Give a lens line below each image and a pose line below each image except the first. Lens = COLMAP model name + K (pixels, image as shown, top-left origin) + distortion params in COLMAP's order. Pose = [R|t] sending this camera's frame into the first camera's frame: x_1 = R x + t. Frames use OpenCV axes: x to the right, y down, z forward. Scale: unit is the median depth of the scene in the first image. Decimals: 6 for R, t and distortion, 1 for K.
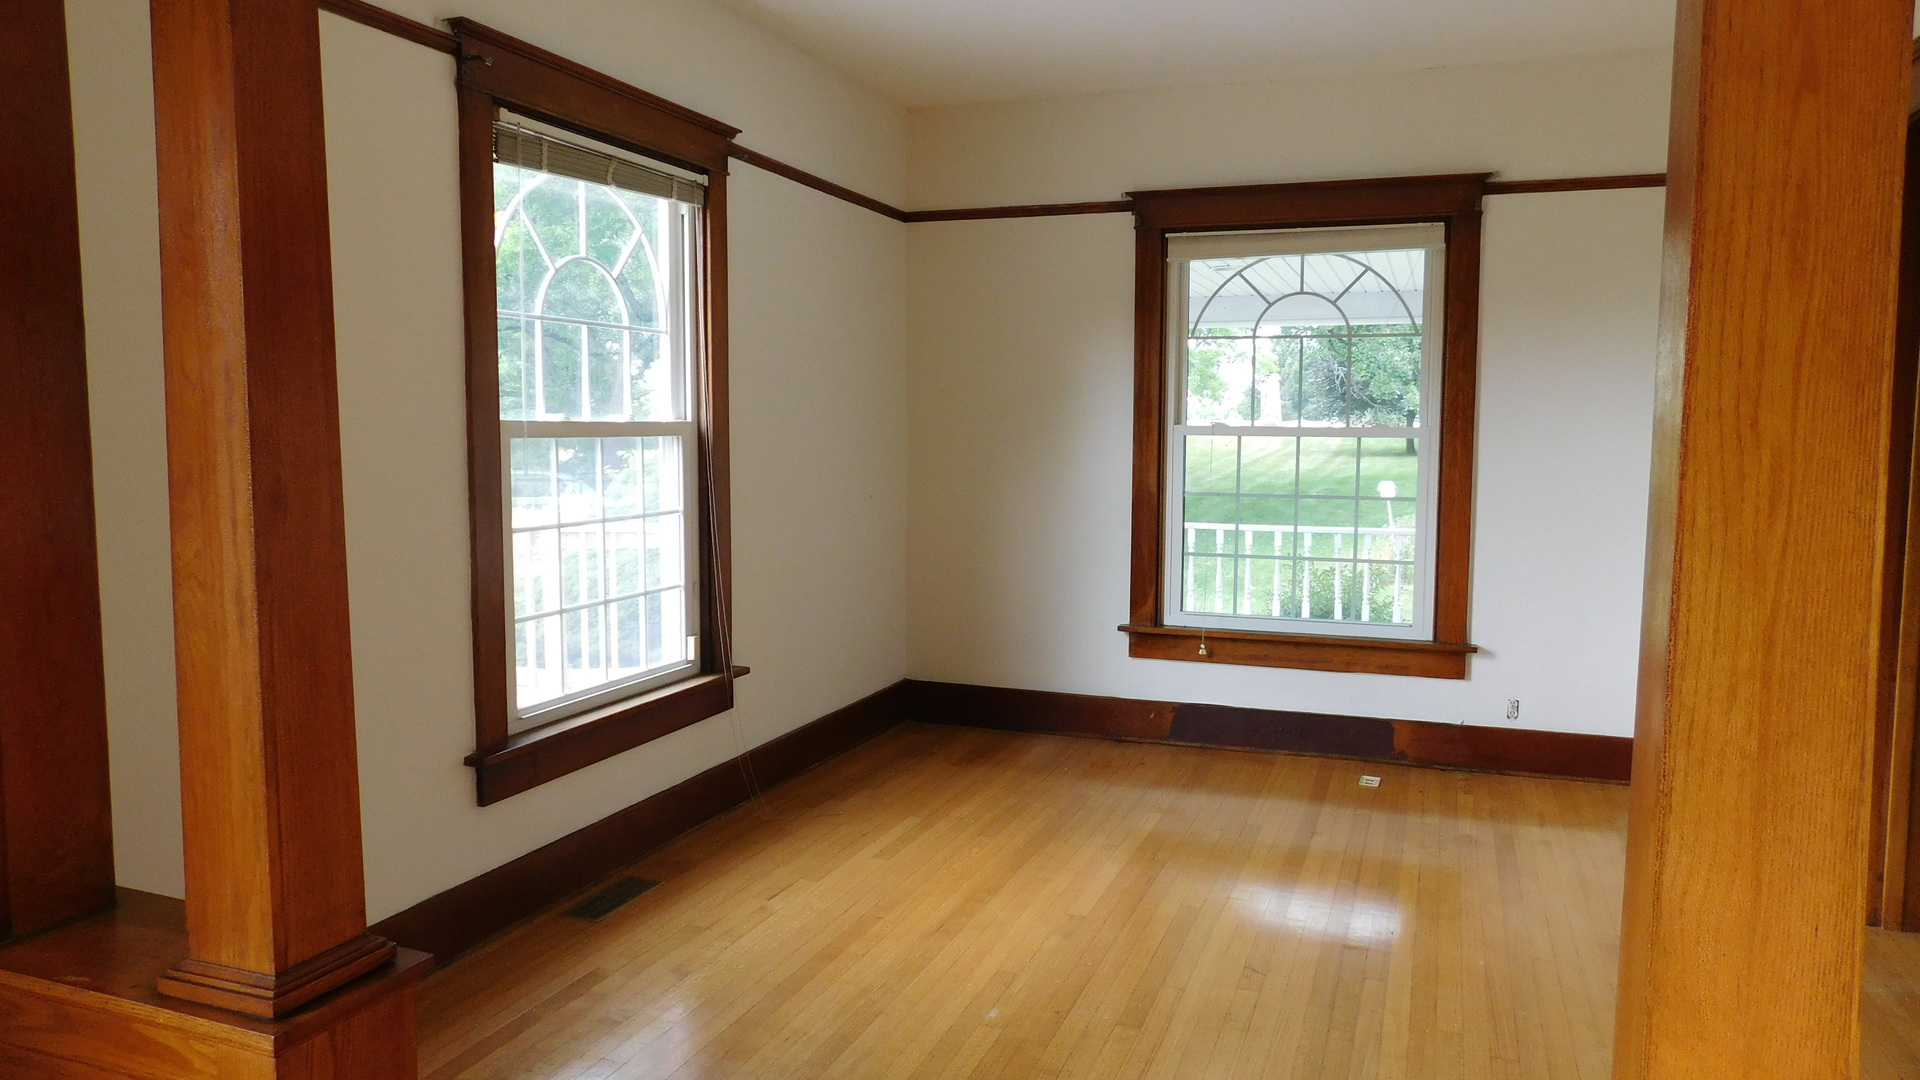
lens RADIAL K [[1285.2, 0, 952.9], [0, 1285.2, 535.6], [0, 0, 1]] dist [-0.033424, 0.030638]
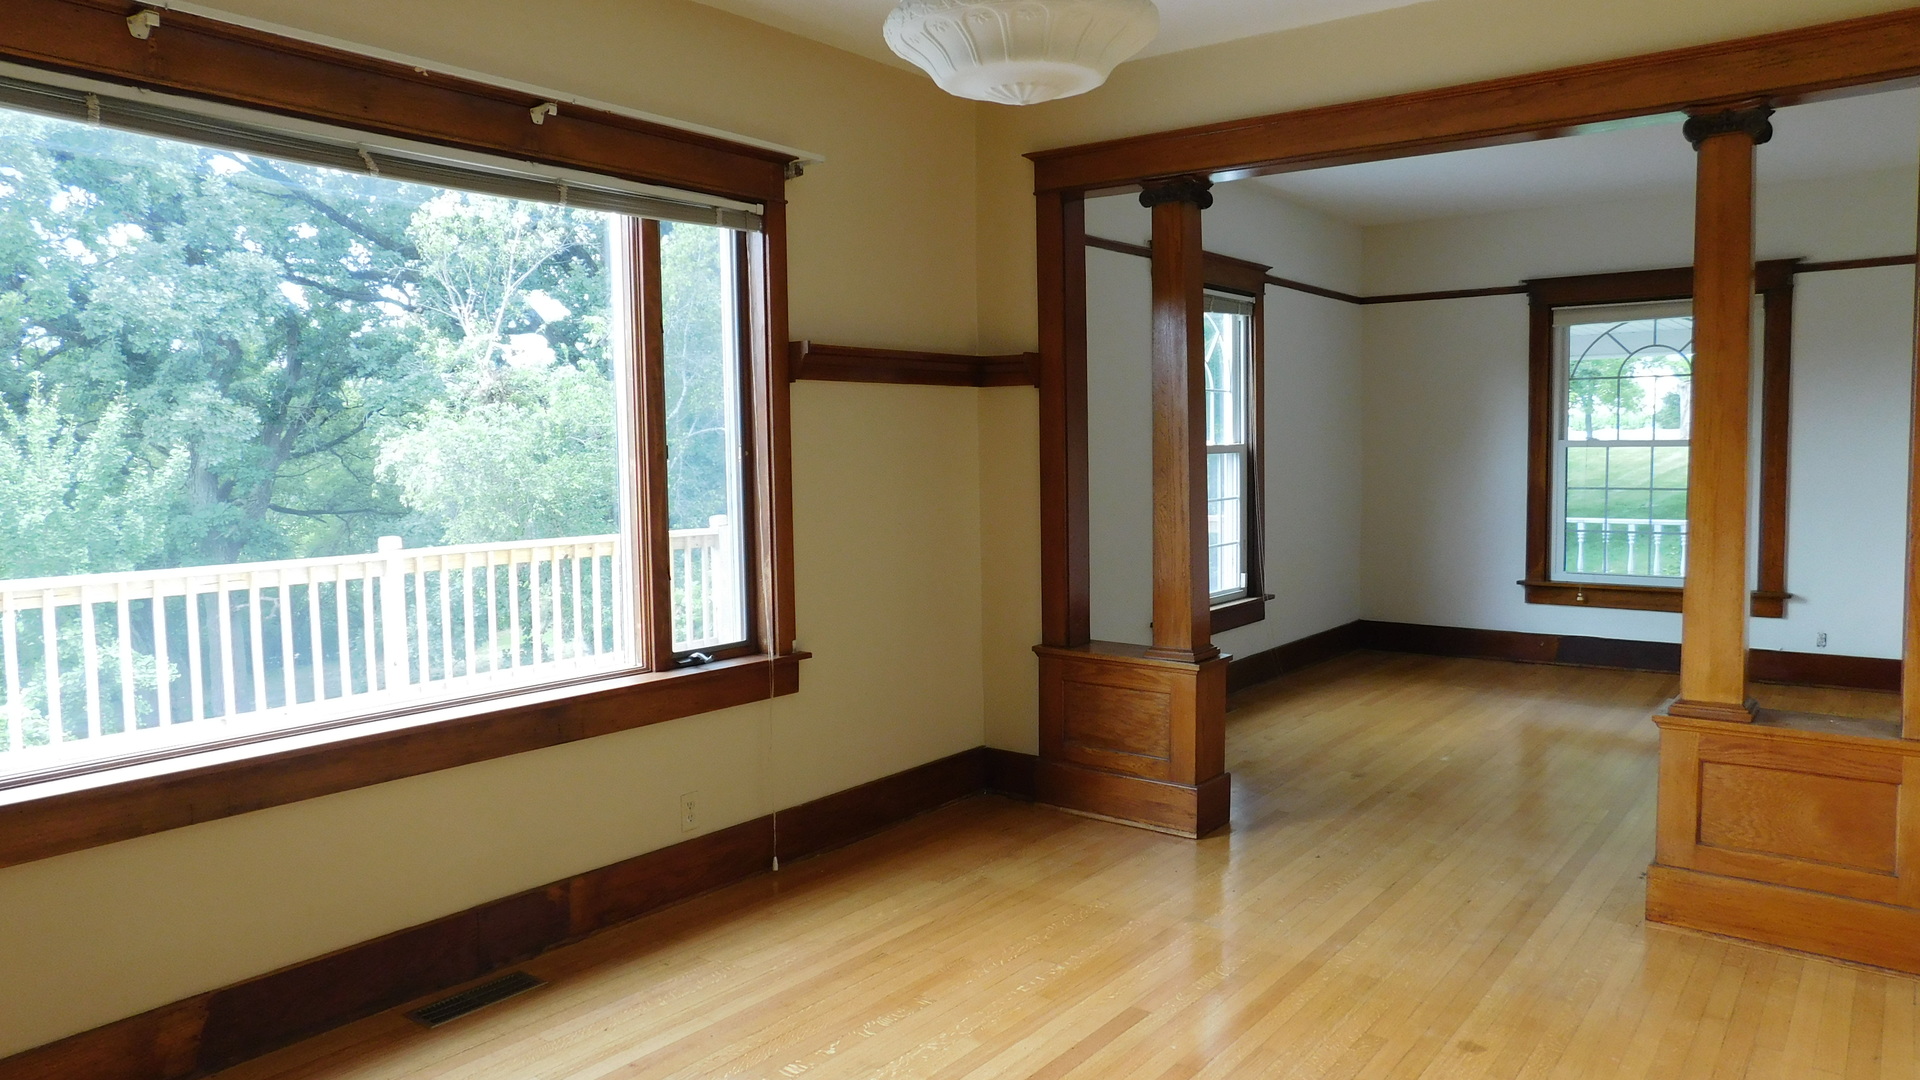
lens RADIAL K [[1285.2, 0, 977.8], [0, 1285.2, 540.7], [0, 0, 1]] dist [-0.033424, 0.030638]
pose [[0.963359, 0.001379, -0.268210, -0.072599], [-0.004038, 0.999948, -0.009361, 0.043815], [0.268184, 0.010101, 0.963315, -0.570545]]
